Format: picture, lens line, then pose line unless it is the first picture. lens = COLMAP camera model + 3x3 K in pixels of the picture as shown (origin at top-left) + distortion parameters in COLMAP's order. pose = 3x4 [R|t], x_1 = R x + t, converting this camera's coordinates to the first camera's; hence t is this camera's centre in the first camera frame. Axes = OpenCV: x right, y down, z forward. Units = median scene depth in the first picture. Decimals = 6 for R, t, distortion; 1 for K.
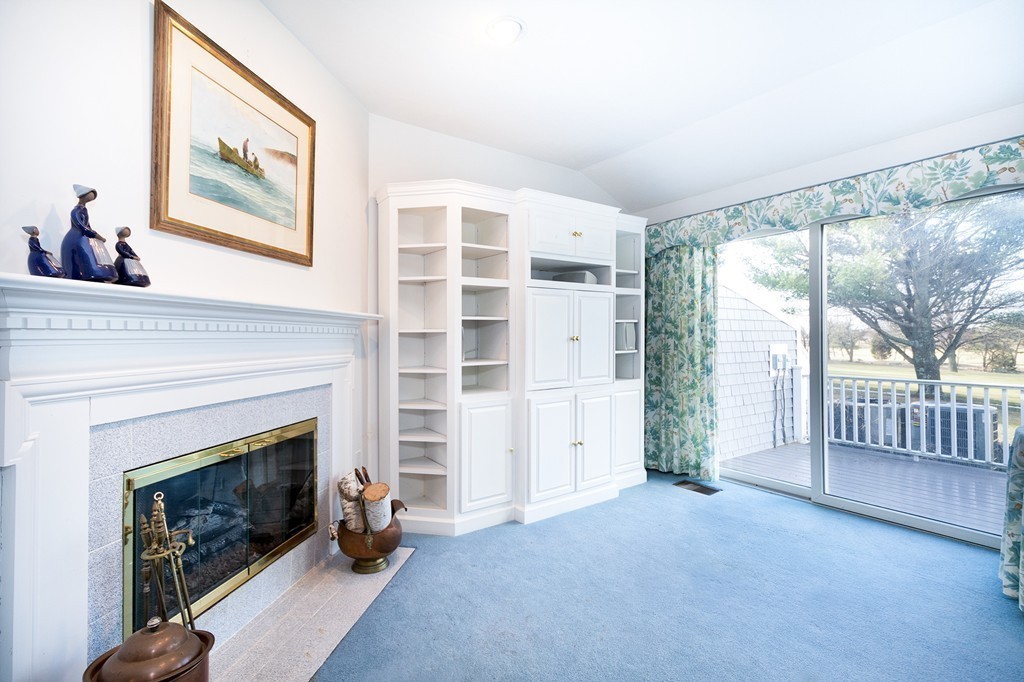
lens RADIAL K [[468.9, 0, 509.3], [0, 468.9, 333.6], [0, 0, 1]] dist [0.007616, 0.000080]
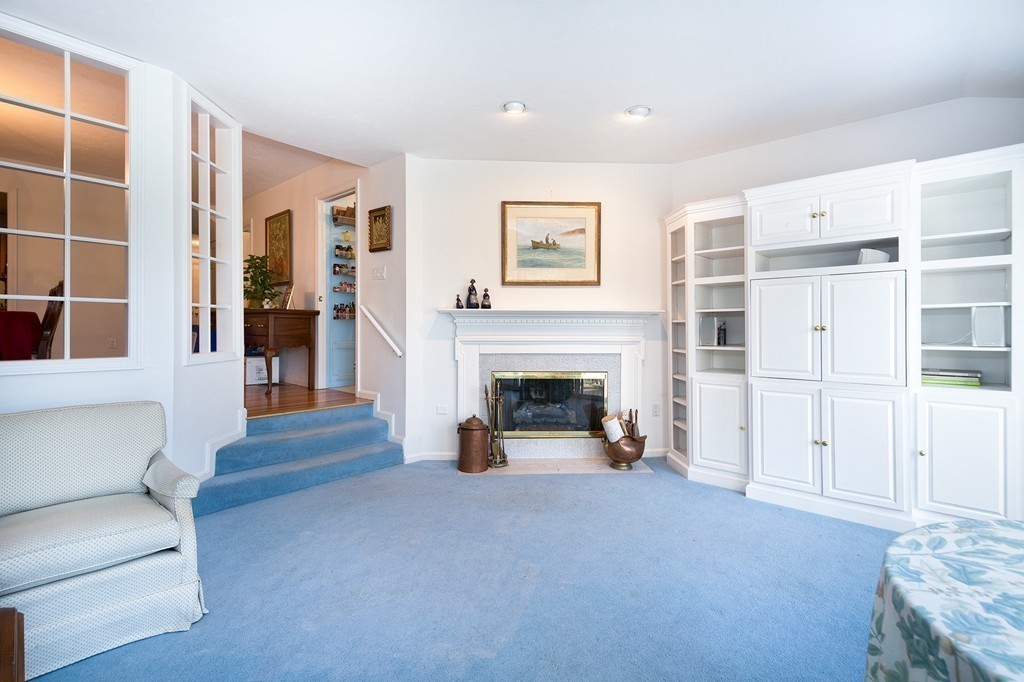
lens RADIAL K [[458.2, 0, 509.7], [0, 458.2, 323.8], [0, 0, 1]] dist [0.002621, 0.000104]
pose [[0.238225, 0.004062, -0.971202, 0.928324], [0.006692, 0.999961, 0.005824, -0.008828], [0.971187, -0.007887, 0.238188, 0.207580]]
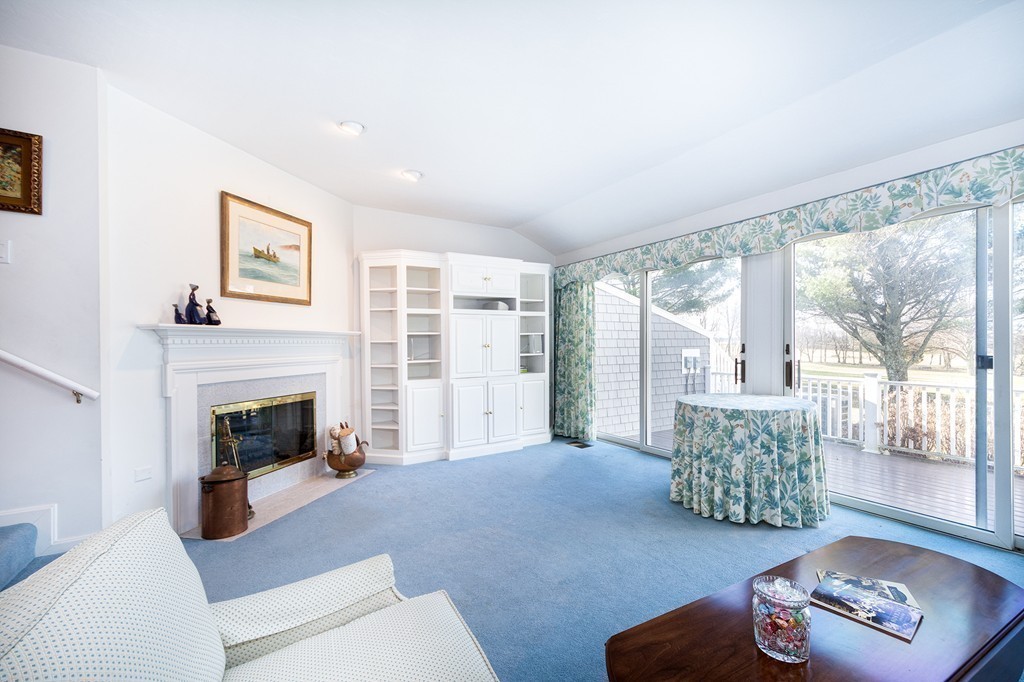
lens RADIAL K [[445.2, 0, 537.6], [0, 445.2, 347.6], [0, 0, 1]] dist [0.015191, -0.007291]
pose [[0.999086, -0.002313, -0.042680, 0.397642], [0.003117, 0.999819, 0.018776, -0.011745], [0.042629, -0.018892, 0.998912, -0.509146]]
